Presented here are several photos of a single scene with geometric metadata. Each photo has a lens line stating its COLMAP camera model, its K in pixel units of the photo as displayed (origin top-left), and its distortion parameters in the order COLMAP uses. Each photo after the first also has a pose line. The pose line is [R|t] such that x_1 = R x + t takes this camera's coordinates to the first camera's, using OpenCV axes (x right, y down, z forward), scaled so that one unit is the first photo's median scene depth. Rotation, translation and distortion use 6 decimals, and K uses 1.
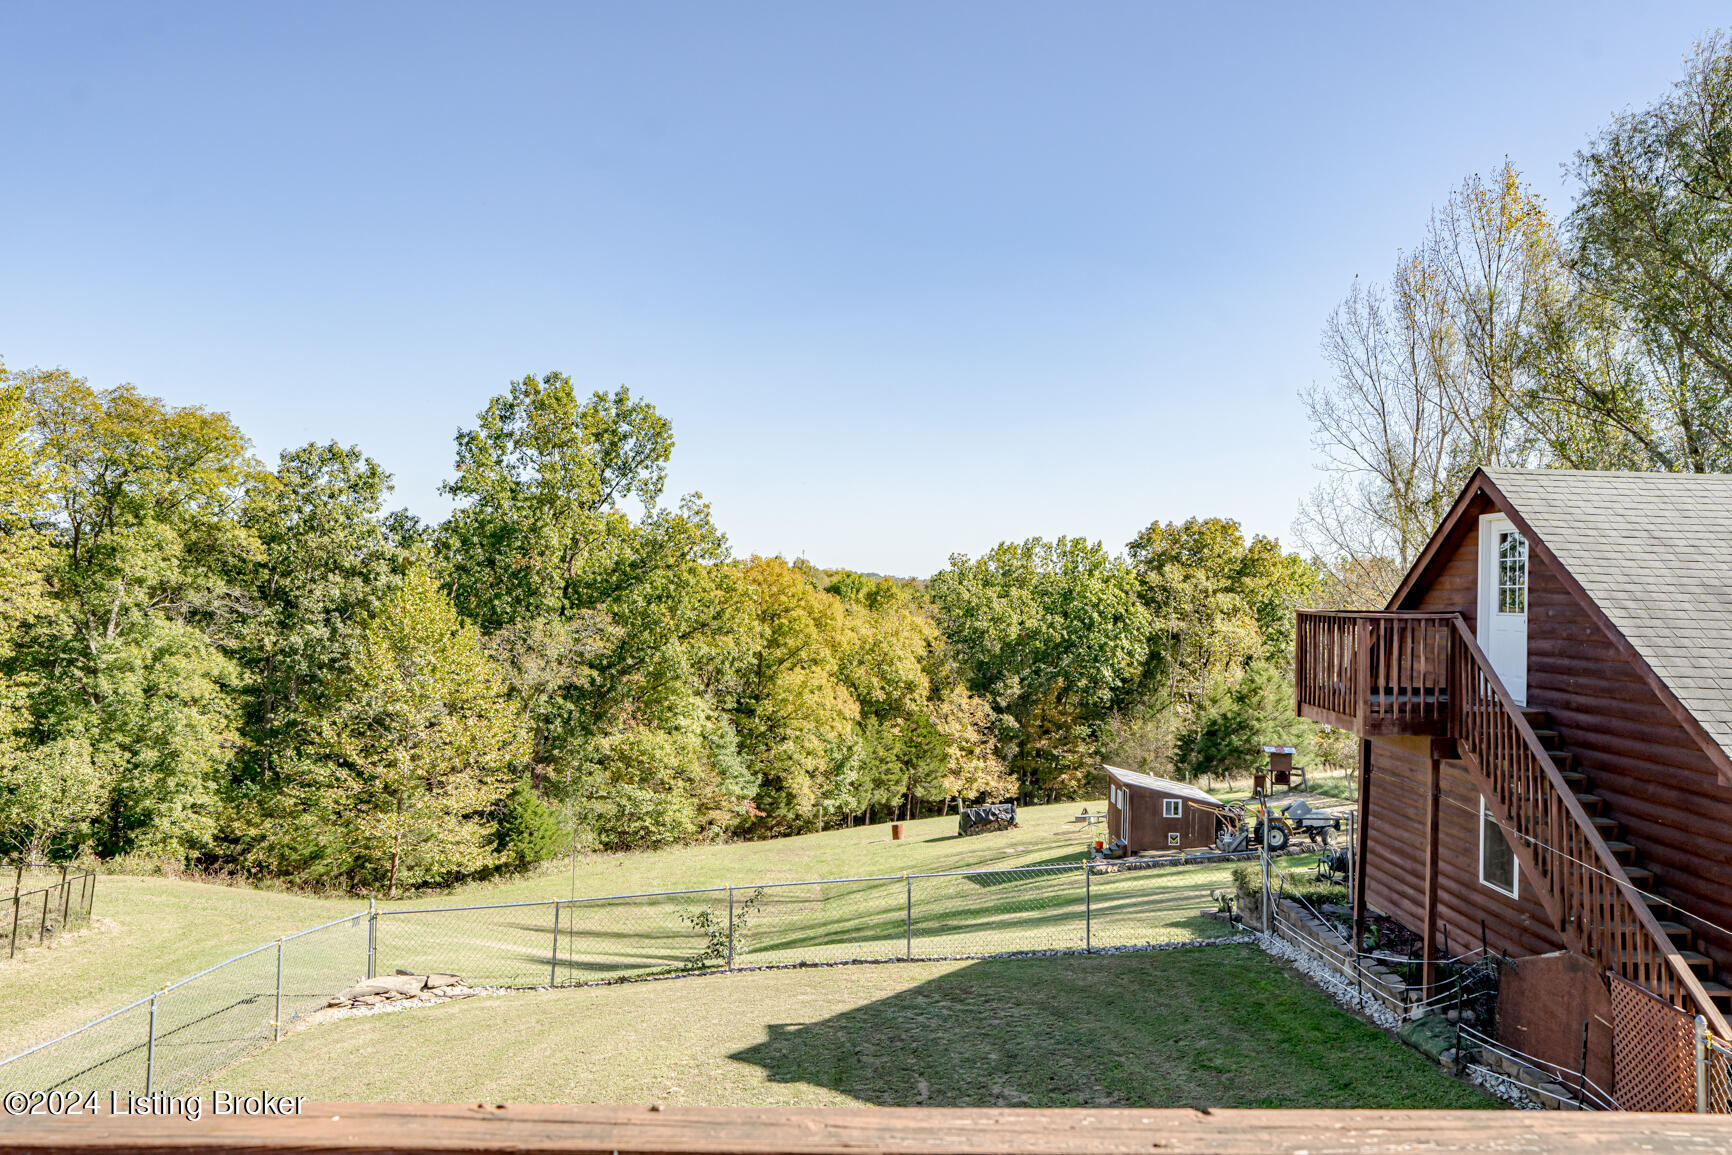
lens RADIAL K [[1186.6, 0, 873.5], [0, 1186.6, 567.7], [0, 0, 1]] dist [-0.020922, 0.029382]
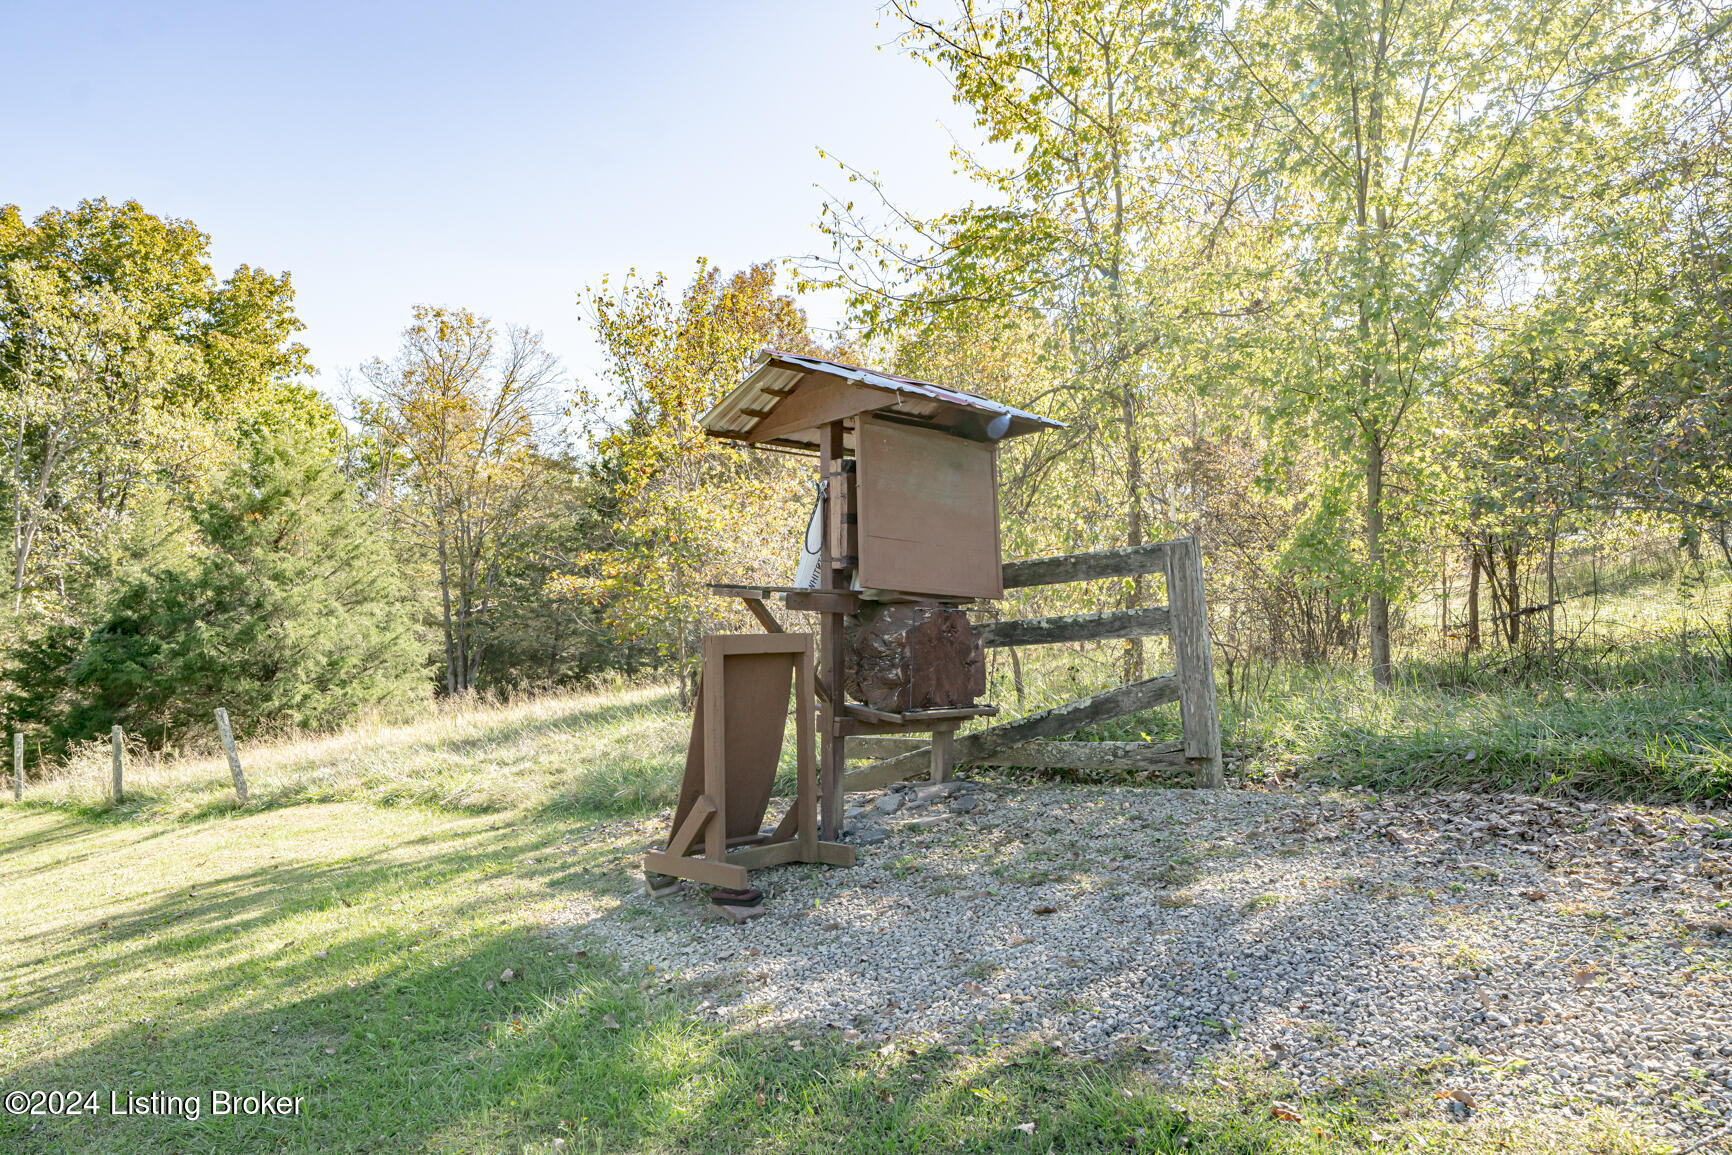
lens RADIAL K [[1186.6, 0, 905.8], [0, 1186.6, 636.0], [0, 0, 1]] dist [-0.020922, 0.029382]
pose [[0.659379, -0.006220, 0.751785, 0.185619], [-0.061745, 0.996140, 0.062398, 0.113642], [-0.749271, -0.087563, 0.656450, 0.635828]]
